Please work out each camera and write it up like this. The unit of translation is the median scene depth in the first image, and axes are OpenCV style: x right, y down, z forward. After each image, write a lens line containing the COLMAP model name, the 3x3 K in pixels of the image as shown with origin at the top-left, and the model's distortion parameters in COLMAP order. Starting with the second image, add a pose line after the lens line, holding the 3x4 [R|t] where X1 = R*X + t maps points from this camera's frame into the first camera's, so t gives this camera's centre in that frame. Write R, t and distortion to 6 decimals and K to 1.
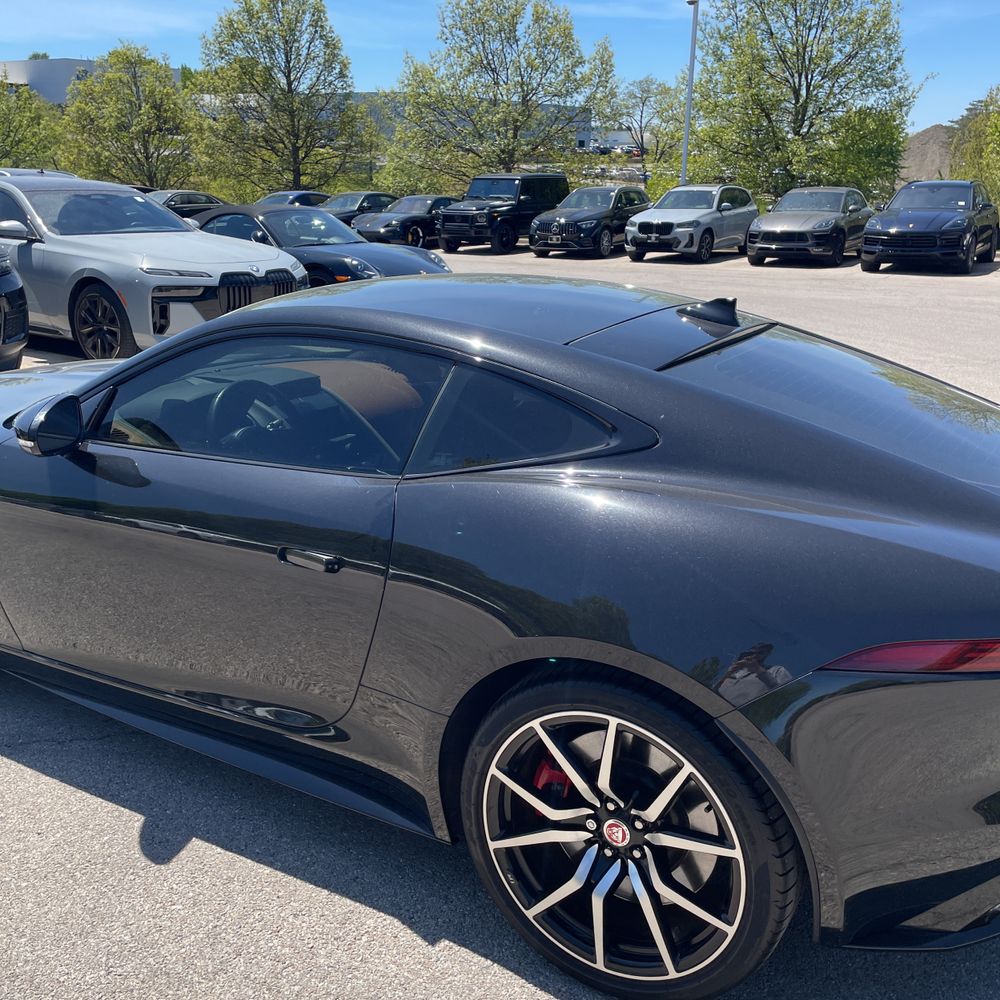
lens RADIAL K [[1009.7, 0, 508.6], [0, 1009.7, 499.0], [0, 0, 1]] dist [0.098395, -0.132407]
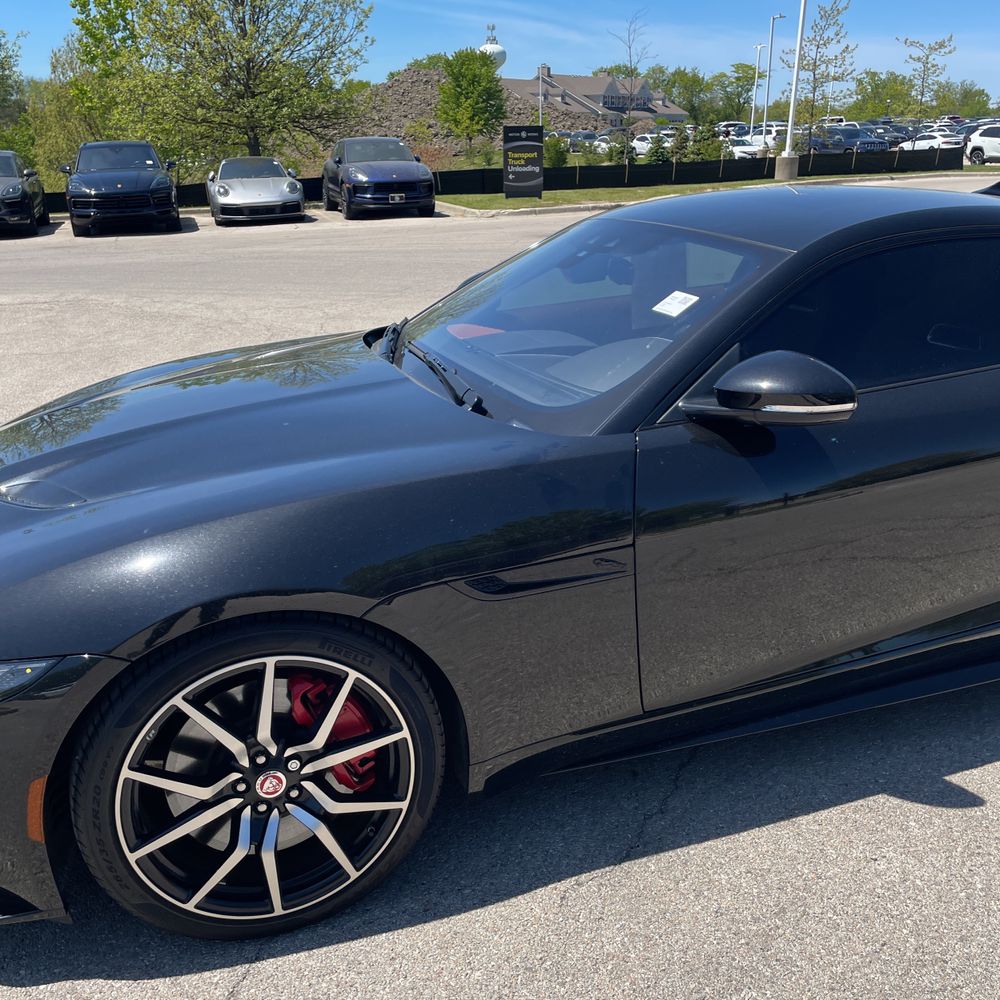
lens RADIAL K [[1010.3, 0, 496.4], [0, 1010.3, 499.9], [0, 0, 1]] dist [0.085204, -0.111396]
pose [[0.645344, -0.277476, 0.711715, -0.131865], [0.256336, 0.956335, 0.140415, -0.017904], [-0.719599, 0.091822, 0.688292, 0.068205]]
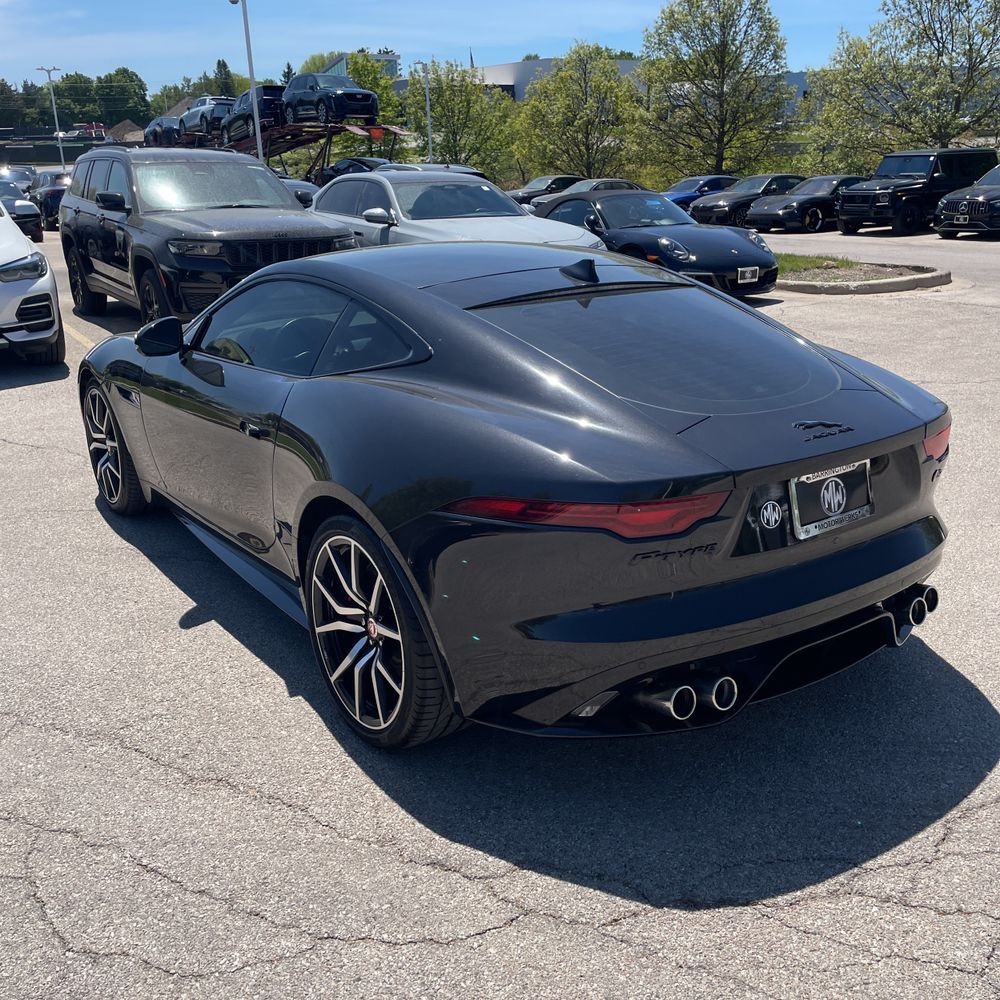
lens RADIAL K [[1010.3, 0, 496.4], [0, 1010.3, 499.9], [0, 0, 1]] dist [0.085204, -0.111396]
pose [[0.906991, 0.108067, -0.407048, 0.072131], [-0.102133, 0.994106, 0.036350, 0.006946], [0.408577, 0.008604, 0.912683, -0.019900]]
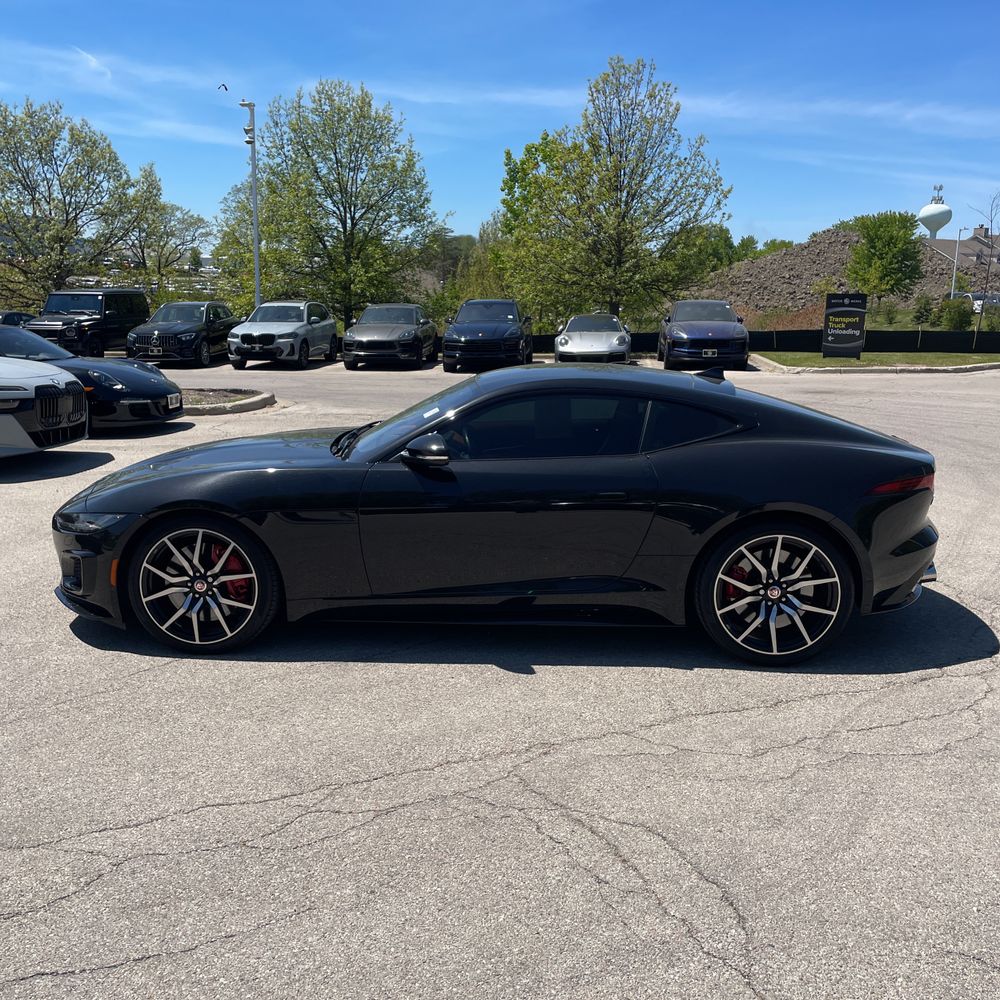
lens RADIAL K [[1011.6, 0, 491.4], [0, 1011.6, 506.8], [0, 0, 1]] dist [0.084446, -0.115560]
pose [[0.894095, -0.094932, 0.437702, -0.126397], [0.136360, 0.988581, -0.064131, 0.017255], [-0.426616, 0.117024, 0.896830, -0.070399]]
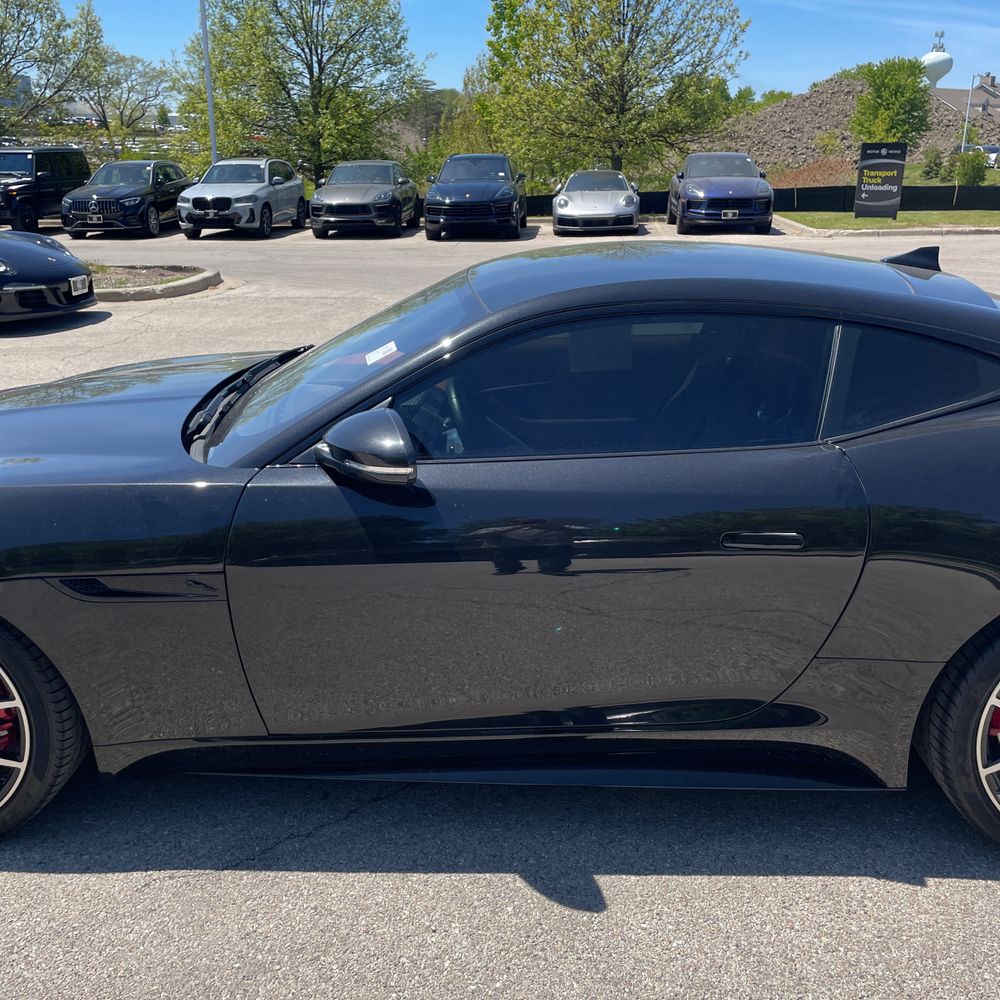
lens RADIAL K [[1010.5, 0, 505.7], [0, 1010.5, 493.1], [0, 0, 1]] dist [0.070982, -0.090312]
pose [[0.881646, -0.160591, 0.443746, -0.079997], [0.152637, 0.986813, 0.053863, -0.007047], [-0.446544, 0.020244, 0.894533, 0.024627]]
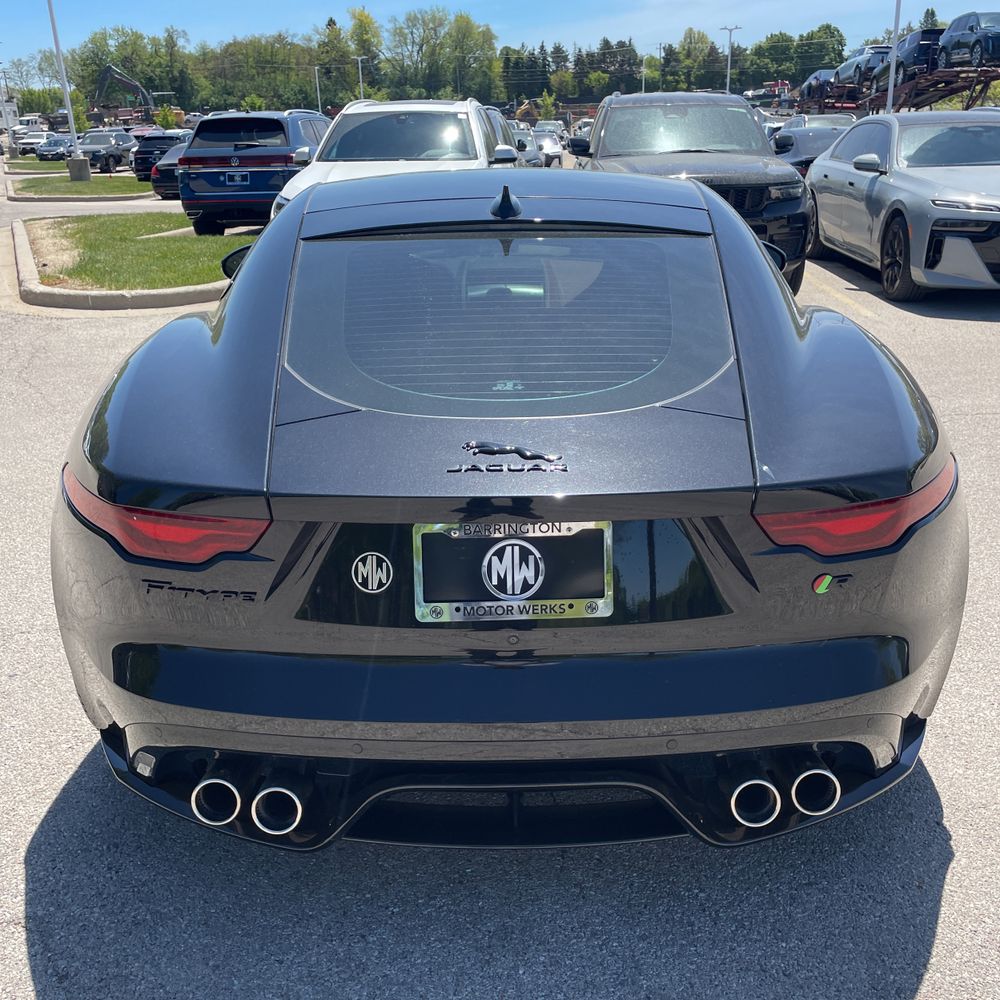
lens RADIAL K [[1010.3, 0, 496.4], [0, 1010.3, 499.9], [0, 0, 1]] dist [0.085204, -0.111396]
pose [[0.502547, 0.273296, -0.820217, 0.114935], [-0.236656, 0.955971, 0.173531, -0.009454], [0.831529, 0.106902, 0.545098, 0.059457]]
